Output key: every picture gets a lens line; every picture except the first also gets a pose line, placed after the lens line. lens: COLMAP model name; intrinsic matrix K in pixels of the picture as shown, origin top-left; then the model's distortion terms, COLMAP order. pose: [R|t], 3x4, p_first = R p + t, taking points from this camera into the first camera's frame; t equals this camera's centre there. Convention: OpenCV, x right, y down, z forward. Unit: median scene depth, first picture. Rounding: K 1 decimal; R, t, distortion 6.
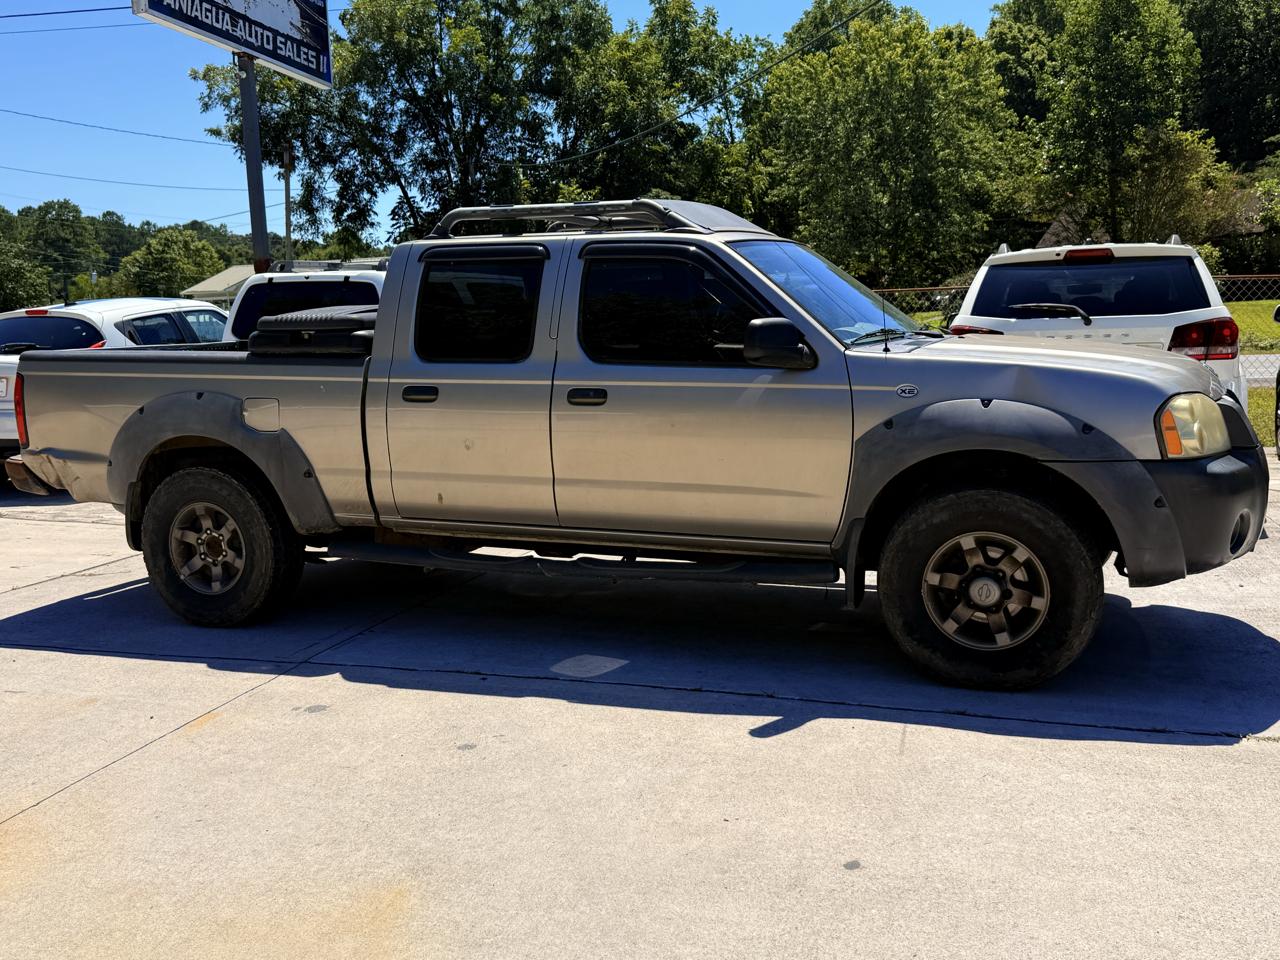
lens RADIAL K [[1266.0, 0, 645.2], [0, 1266.0, 476.8], [0, 0, 1]] dist [0.191792, -0.415101]
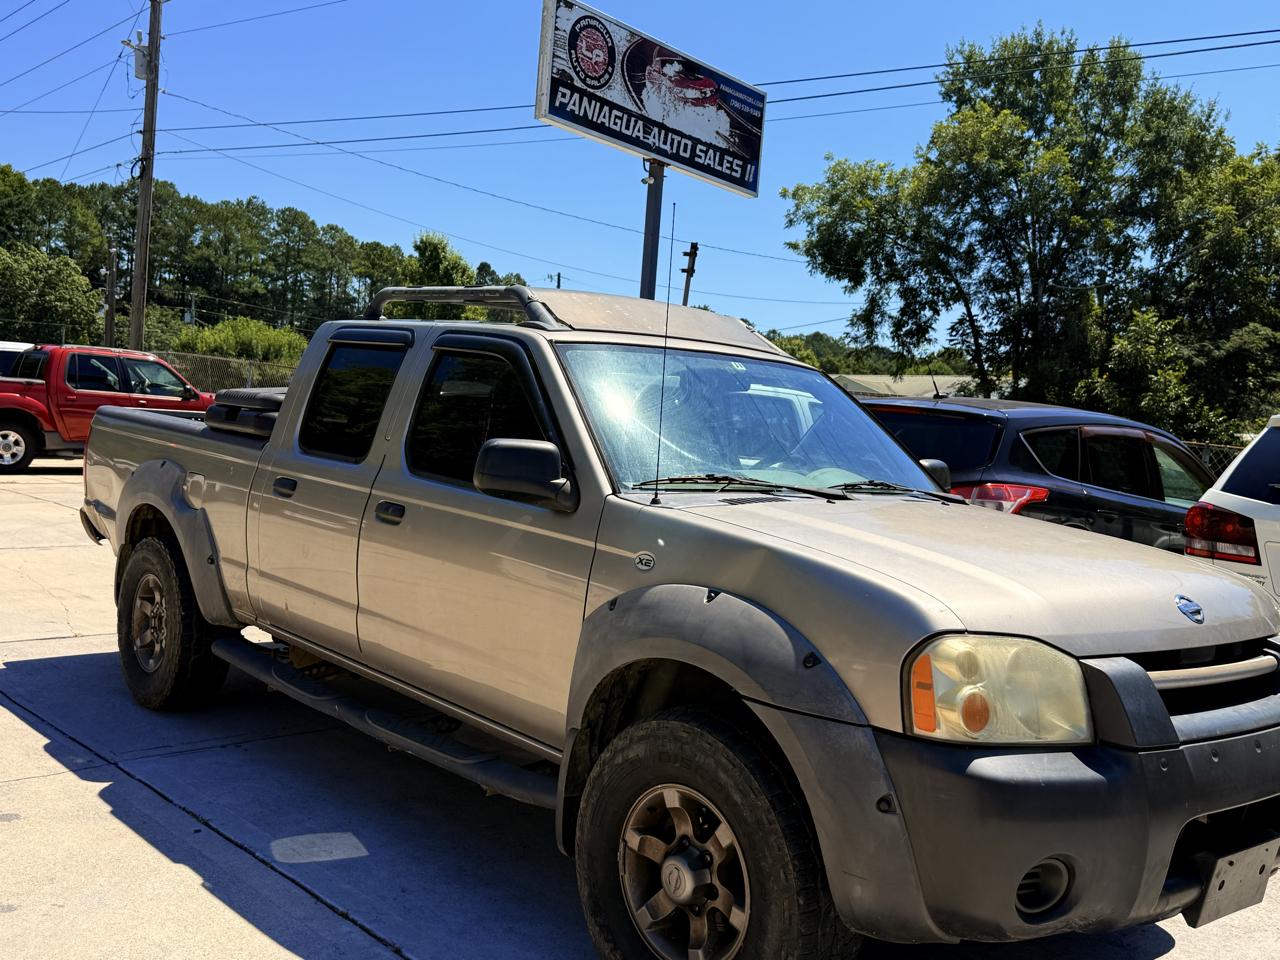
lens RADIAL K [[1267.3, 0, 649.6], [0, 1267.3, 470.5], [0, 0, 1]] dist [0.188446, -0.400744]
pose [[0.889186, 0.118881, -0.441831, 0.406526], [-0.160286, 0.985398, -0.057439, -0.060992], [0.428551, 0.121893, 0.895257, 0.289421]]
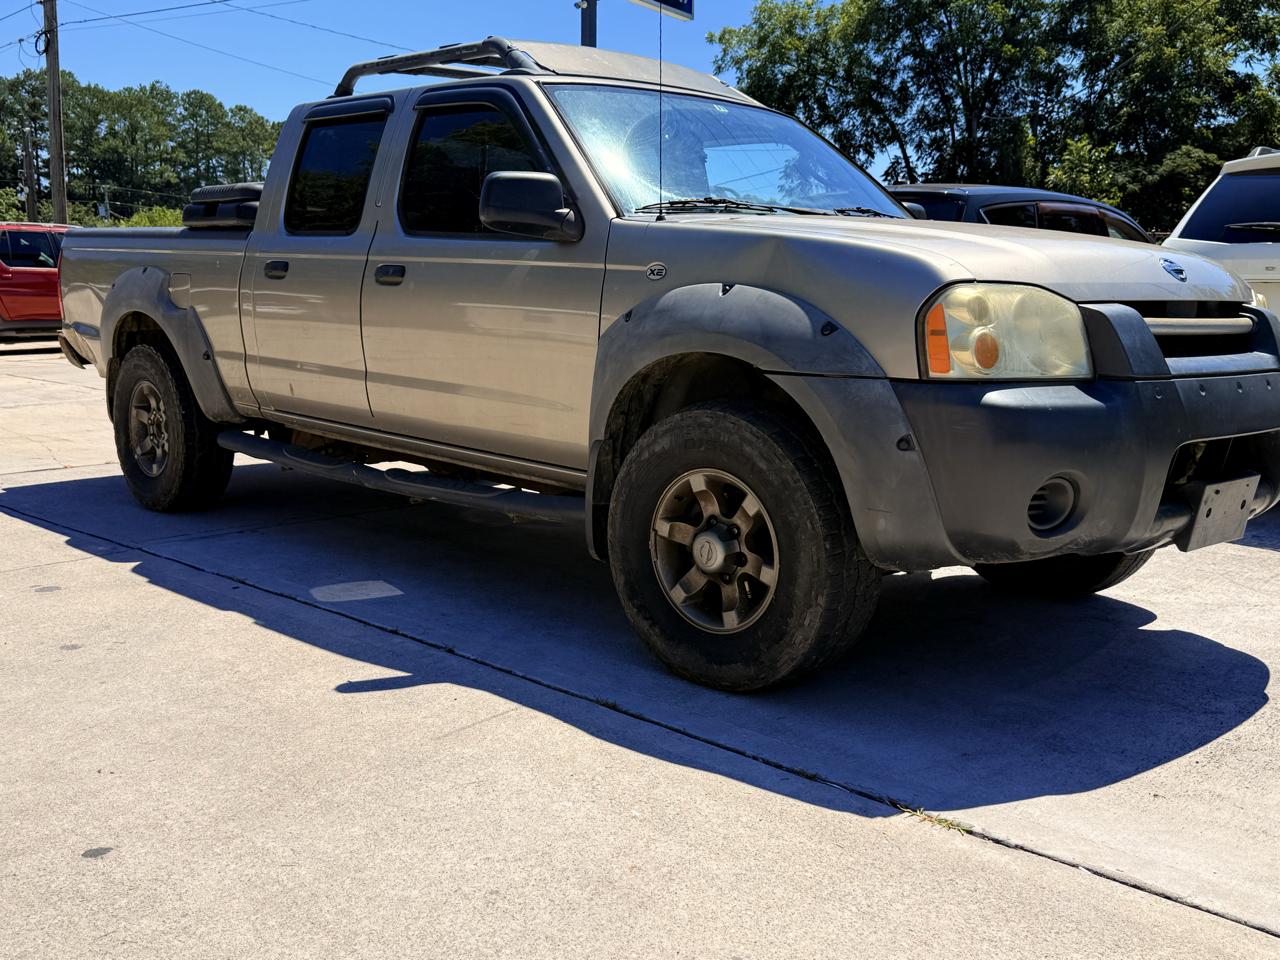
lens RADIAL K [[1267.0, 0, 635.5], [0, 1267.0, 487.4], [0, 0, 1]] dist [0.185284, -0.399626]
pose [[0.910856, 0.106447, -0.398761, 0.397417], [-0.095013, 0.994299, 0.048393, 0.017673], [0.401639, -0.006192, 0.915777, 0.254091]]
